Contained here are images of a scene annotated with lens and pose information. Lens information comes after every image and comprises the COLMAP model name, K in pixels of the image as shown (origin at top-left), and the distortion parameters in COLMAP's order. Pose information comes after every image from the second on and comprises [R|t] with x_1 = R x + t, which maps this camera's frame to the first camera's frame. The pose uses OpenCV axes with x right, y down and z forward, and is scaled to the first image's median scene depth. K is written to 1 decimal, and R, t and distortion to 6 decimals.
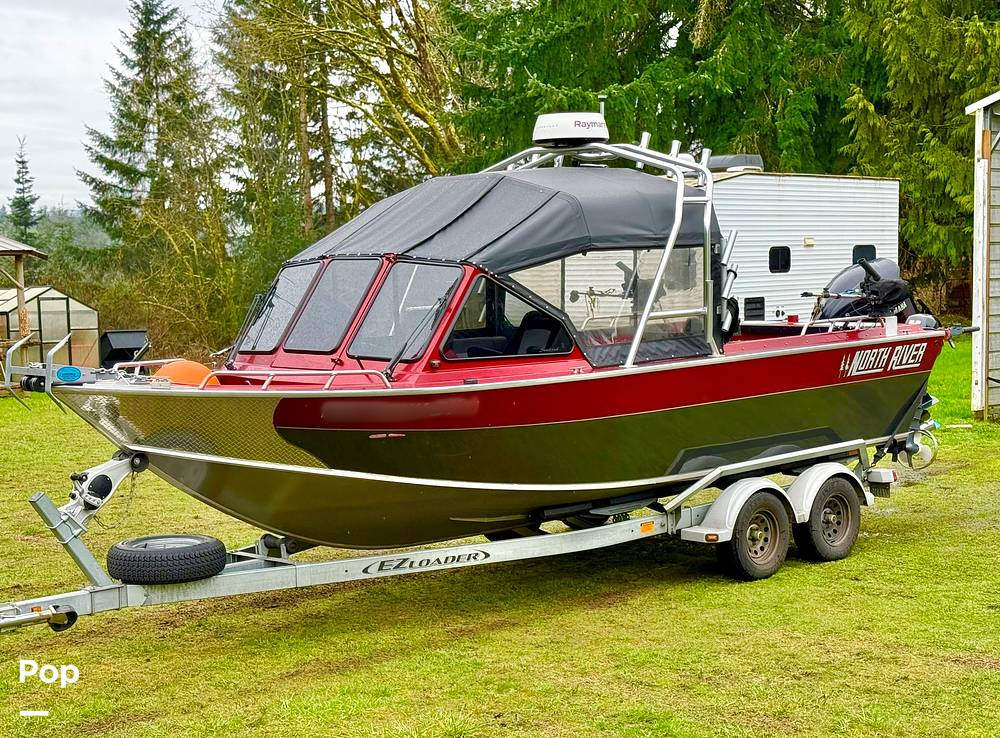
lens RADIAL K [[1687.5, 0, 500.4], [0, 1687.5, 373.9], [0, 0, 1]] dist [0.111023, 0.000000]
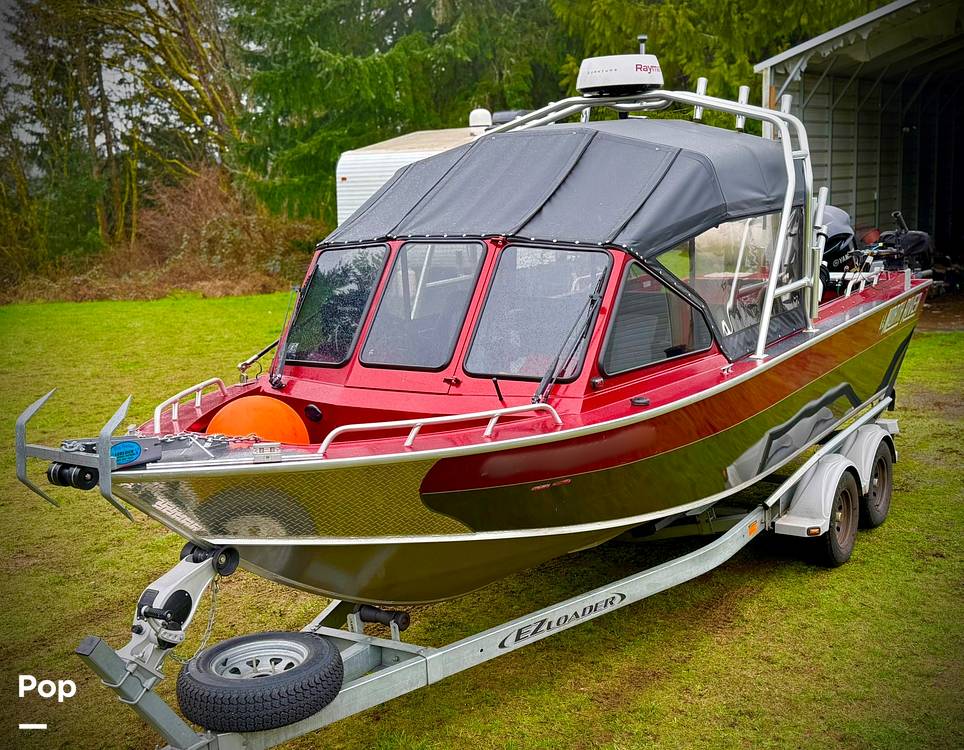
lens RADIAL K [[1094.5, 0, 479.8], [0, 1094.5, 377.0], [0, 0, 1]] dist [0.022666, 0.000000]
pose [[0.967761, -0.066522, 0.242925, -0.075518], [0.039880, 0.992795, 0.112991, -0.024009], [-0.248692, -0.099660, 0.963442, 0.193131]]
